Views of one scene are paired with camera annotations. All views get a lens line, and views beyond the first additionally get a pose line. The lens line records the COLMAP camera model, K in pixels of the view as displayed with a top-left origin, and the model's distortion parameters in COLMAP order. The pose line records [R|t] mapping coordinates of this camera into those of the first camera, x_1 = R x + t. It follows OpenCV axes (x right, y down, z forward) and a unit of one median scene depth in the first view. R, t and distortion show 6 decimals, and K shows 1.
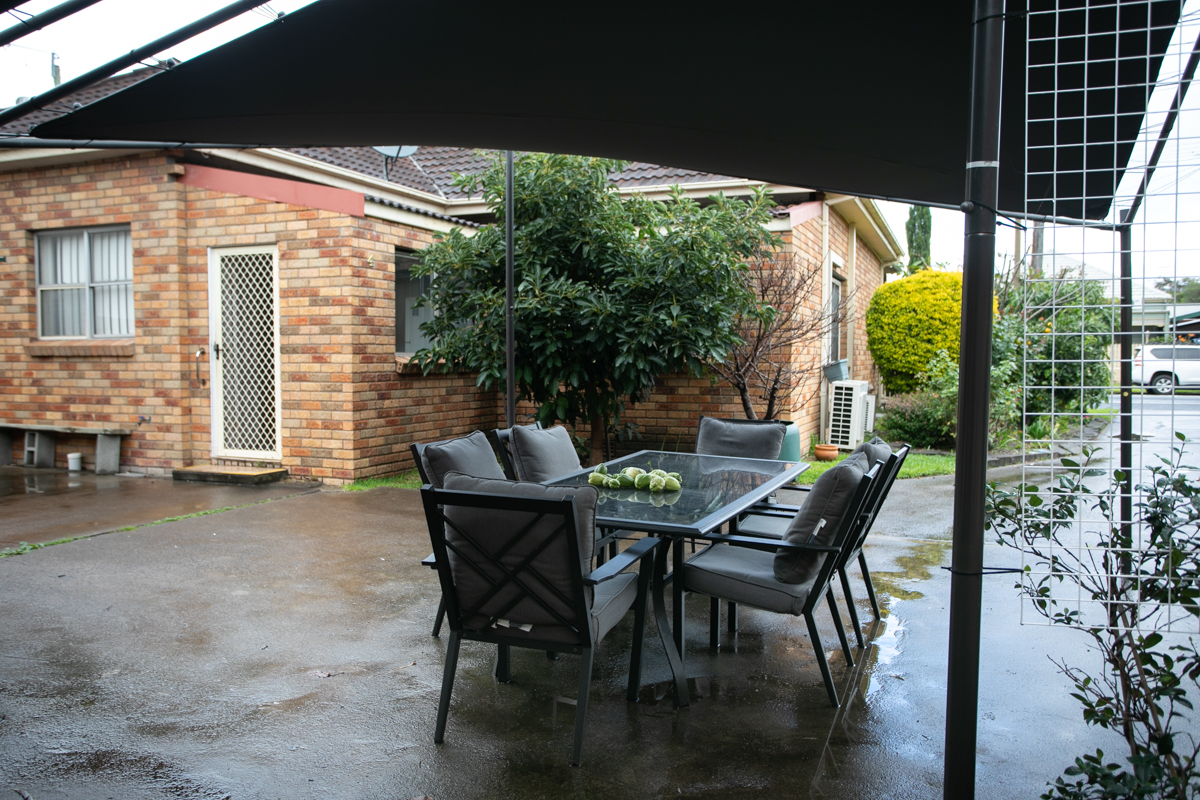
lens RADIAL K [[989.6, 0, 598.0], [0, 989.6, 410.2], [0, 0, 1]] dist [-0.000427, 0.051878]
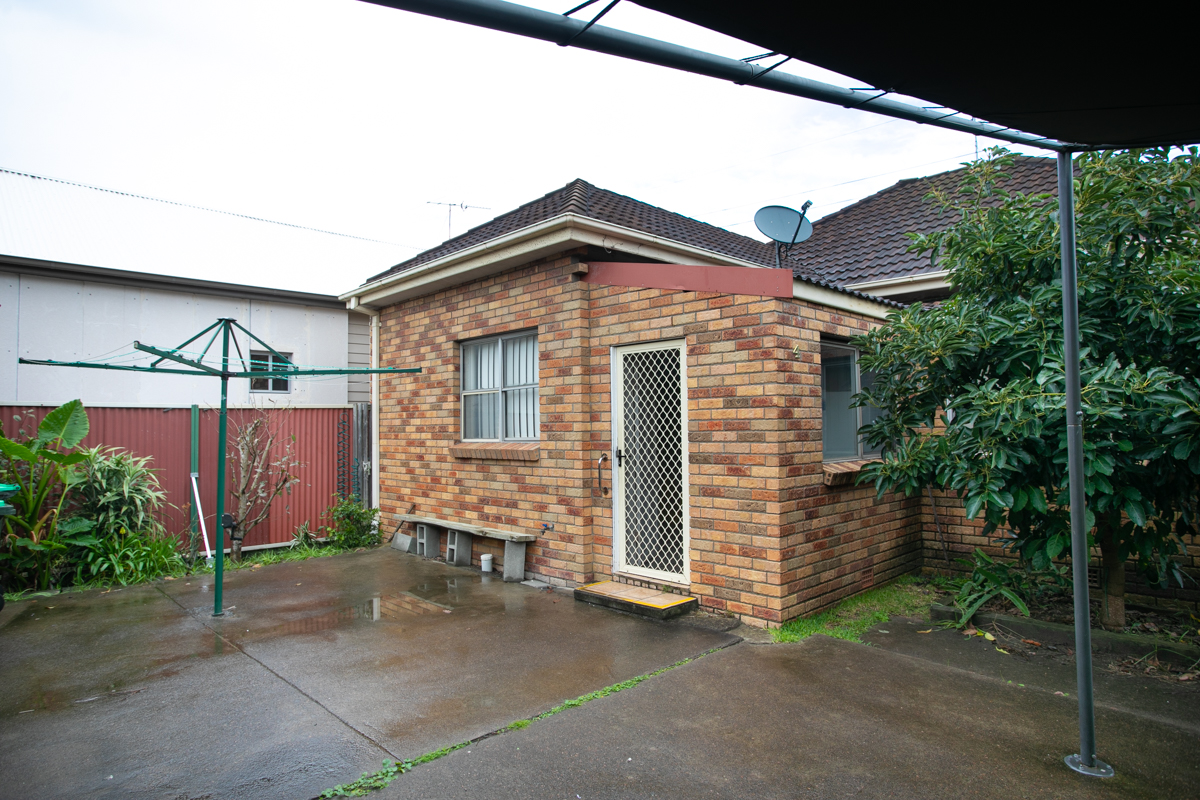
lens RADIAL K [[721.2, 0, 599.6], [0, 721.2, 405.1], [0, 0, 1]] dist [-0.040081, -0.000138]
pose [[0.932091, -0.024229, -0.361412, -0.158753], [-0.004304, 0.996949, -0.077936, -0.056091], [0.362198, 0.074199, 0.929143, 0.368425]]
